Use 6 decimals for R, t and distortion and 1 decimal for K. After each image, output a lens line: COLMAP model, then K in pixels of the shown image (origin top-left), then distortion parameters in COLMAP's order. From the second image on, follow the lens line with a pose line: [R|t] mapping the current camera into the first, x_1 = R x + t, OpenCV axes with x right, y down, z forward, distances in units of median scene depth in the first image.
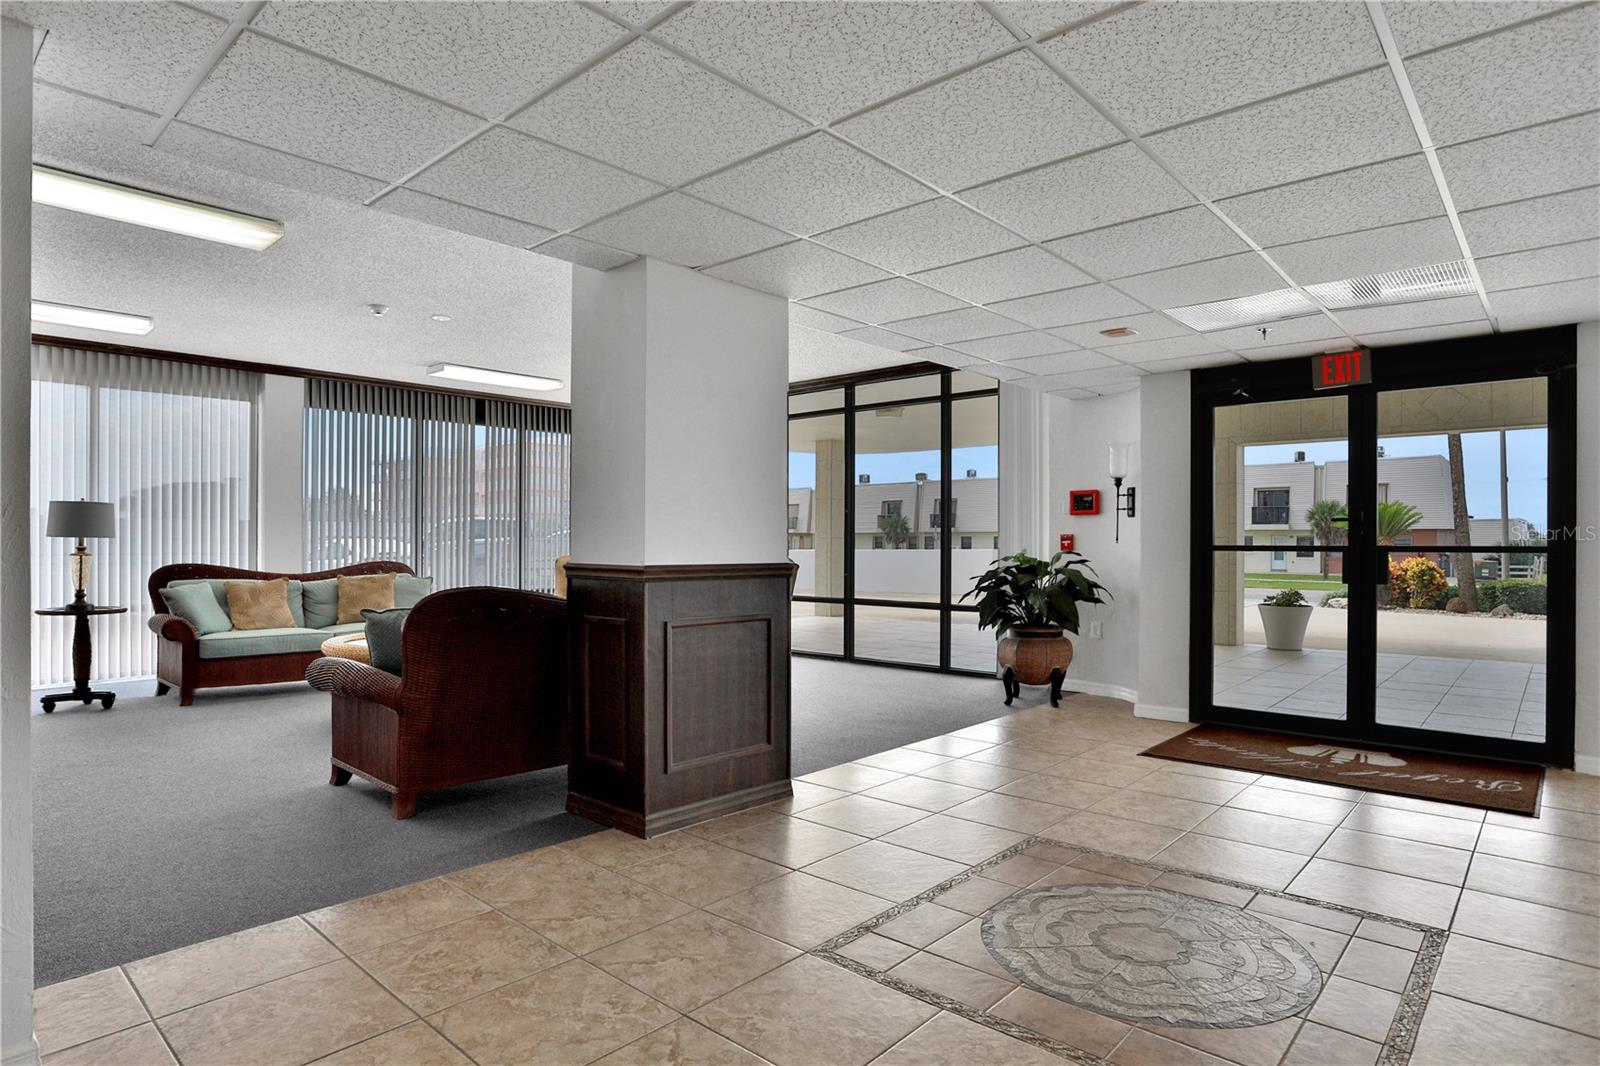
lens RADIAL K [[900.6, 0, 800.0], [0, 900.6, 533.0], [0, 0, 1]] dist [-0.090565, 0.071585]
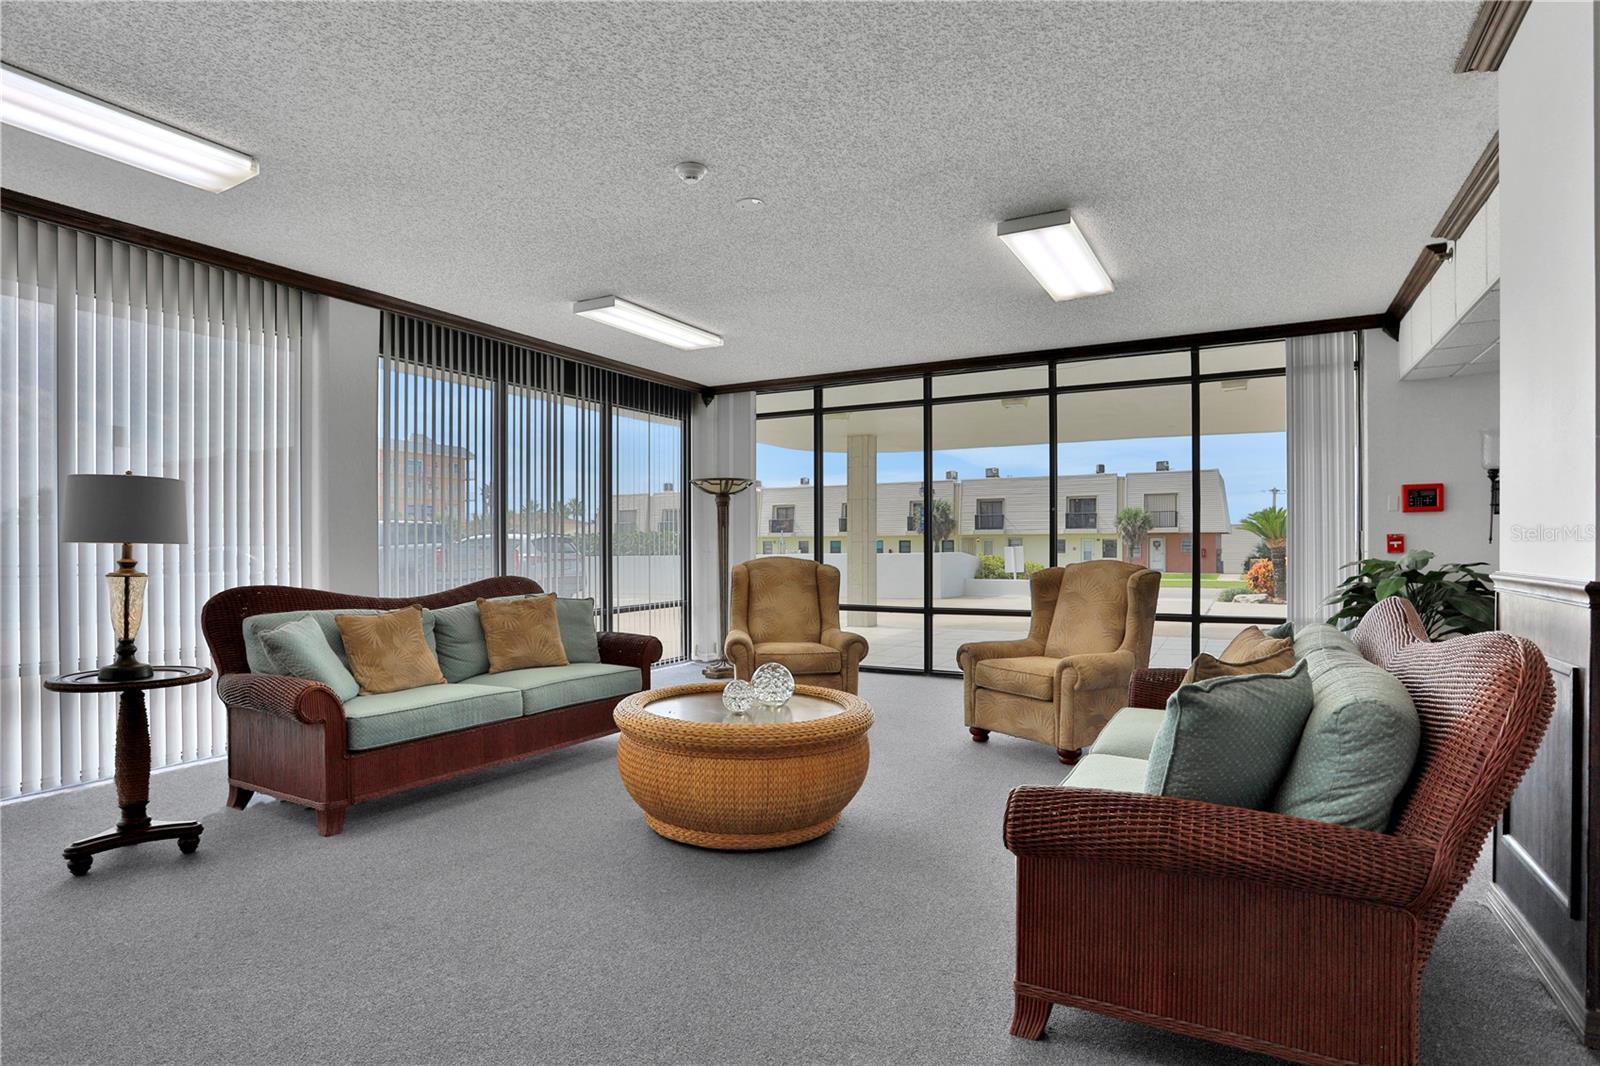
lens RADIAL K [[805.9, 0, 760.5], [0, 805.9, 539.2], [0, 0, 1]] dist [-0.065823, 0.036937]
pose [[0.975383, -0.004160, 0.220480, -0.458547], [0.004020, 0.999991, 0.001086, 0.003134], [-0.220483, -0.000173, 0.975391, 0.369078]]
